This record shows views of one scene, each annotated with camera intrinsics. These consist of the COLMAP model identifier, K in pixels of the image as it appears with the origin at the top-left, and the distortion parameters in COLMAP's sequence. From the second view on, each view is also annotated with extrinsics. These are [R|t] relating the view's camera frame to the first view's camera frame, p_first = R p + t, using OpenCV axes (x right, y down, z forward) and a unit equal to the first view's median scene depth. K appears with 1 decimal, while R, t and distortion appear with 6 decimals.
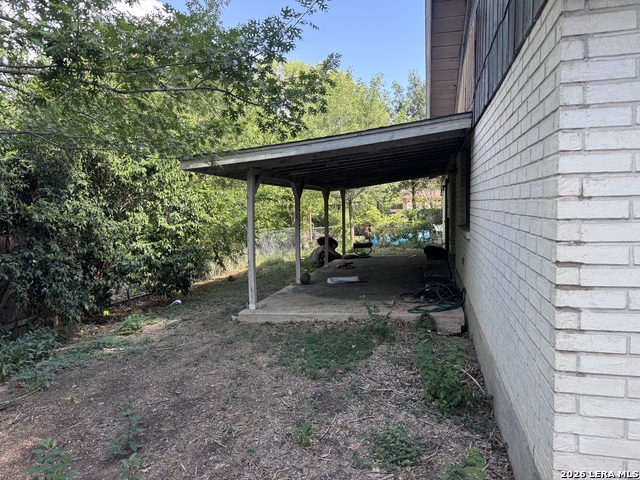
lens RADIAL K [[443.3, 0, 318.0], [0, 443.3, 240.4], [0, 0, 1]] dist [0.044570, -0.052068]
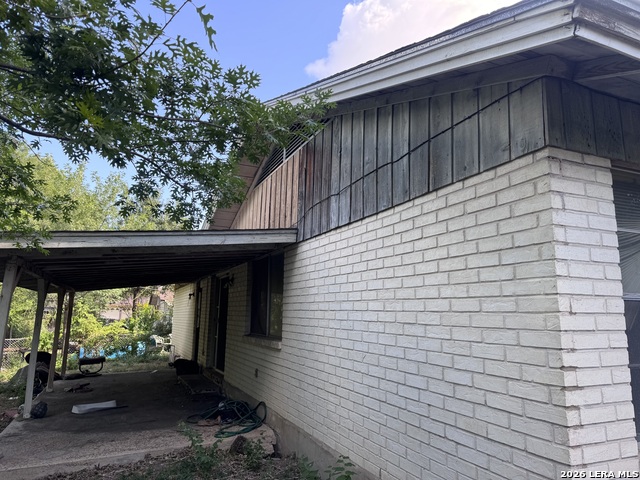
lens RADIAL K [[443.3, 0, 322.3], [0, 443.3, 240.1], [0, 0, 1]] dist [0.044570, -0.052068]
pose [[0.784115, 0.130937, 0.606646, -0.247973], [0.020969, 0.971343, -0.236755, -0.003727], [-0.620261, 0.198364, 0.758899, 0.142041]]
